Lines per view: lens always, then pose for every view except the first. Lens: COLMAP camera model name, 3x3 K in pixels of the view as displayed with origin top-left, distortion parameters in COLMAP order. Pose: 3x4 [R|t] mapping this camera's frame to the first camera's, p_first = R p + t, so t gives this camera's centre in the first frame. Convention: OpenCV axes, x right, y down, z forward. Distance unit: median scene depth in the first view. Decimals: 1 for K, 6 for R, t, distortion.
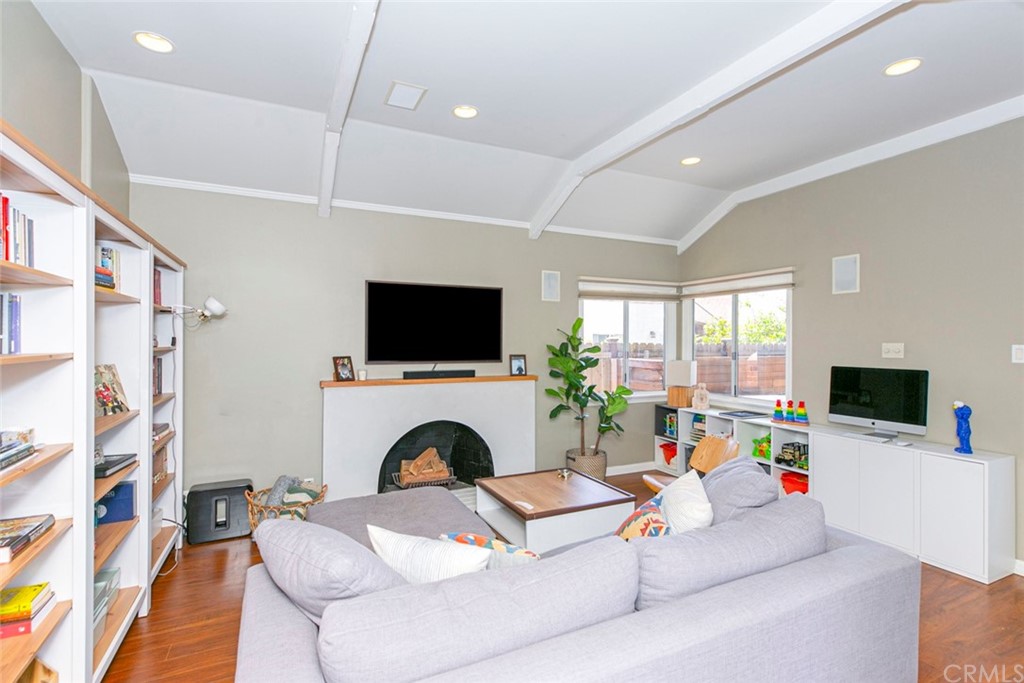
lens RADIAL K [[495.5, 0, 519.0], [0, 495.5, 340.9], [0, 0, 1]] dist [0.006425, -0.001562]
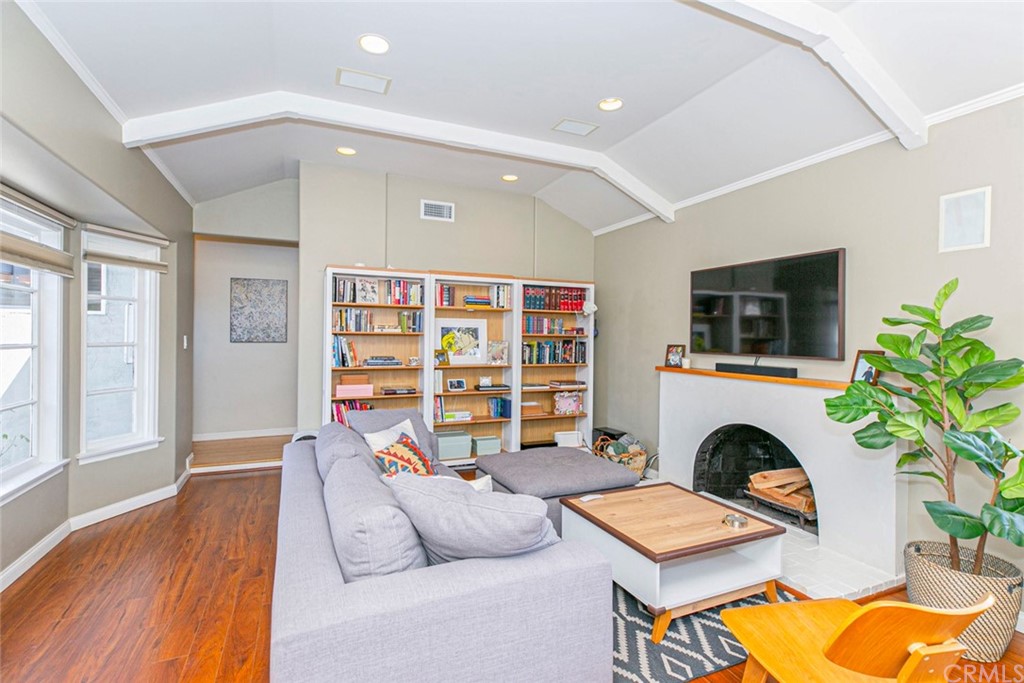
lens RADIAL K [[495.5, 0, 525.5], [0, 495.5, 342.5], [0, 0, 1]] dist [0.006425, -0.001562]
pose [[0.012684, 0.012513, -0.999841, 0.706312], [-0.007943, 0.999891, 0.012412, 0.015157], [0.999888, 0.007784, 0.012782, 0.645521]]
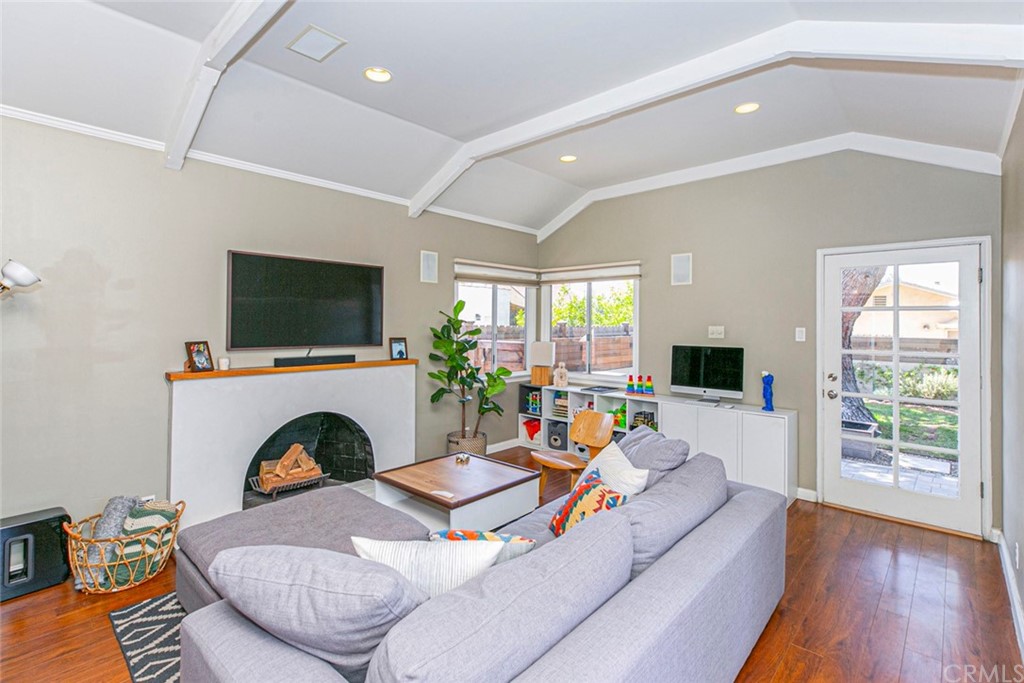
lens RADIAL K [[495.5, 0, 495.2], [0, 495.5, 319.9], [0, 0, 1]] dist [0.006425, -0.001562]
pose [[0.925653, 0.006098, 0.378324, -0.207996], [-0.004044, 0.999972, -0.006224, -0.001328], [-0.378351, 0.004232, 0.925652, 0.053946]]
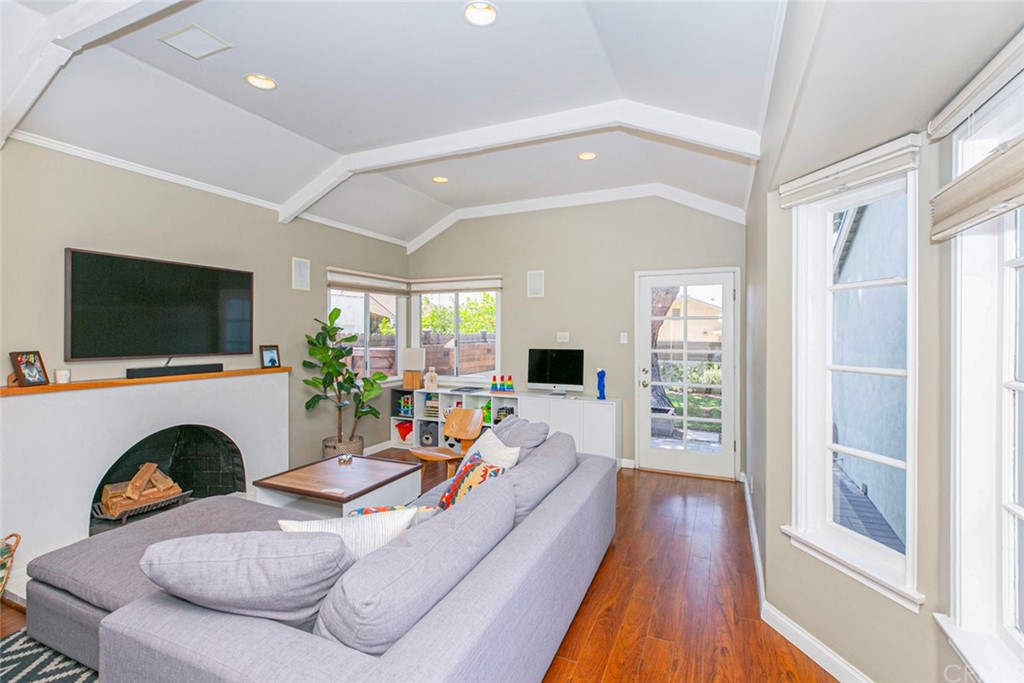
lens RADIAL K [[495.5, 0, 523.5], [0, 495.5, 333.9], [0, 0, 1]] dist [0.006425, -0.001562]
pose [[0.733035, -0.002809, 0.680185, -0.313737], [0.002066, 0.999996, 0.001903, 0.005814], [-0.680188, 0.000010, 0.733038, -0.009546]]
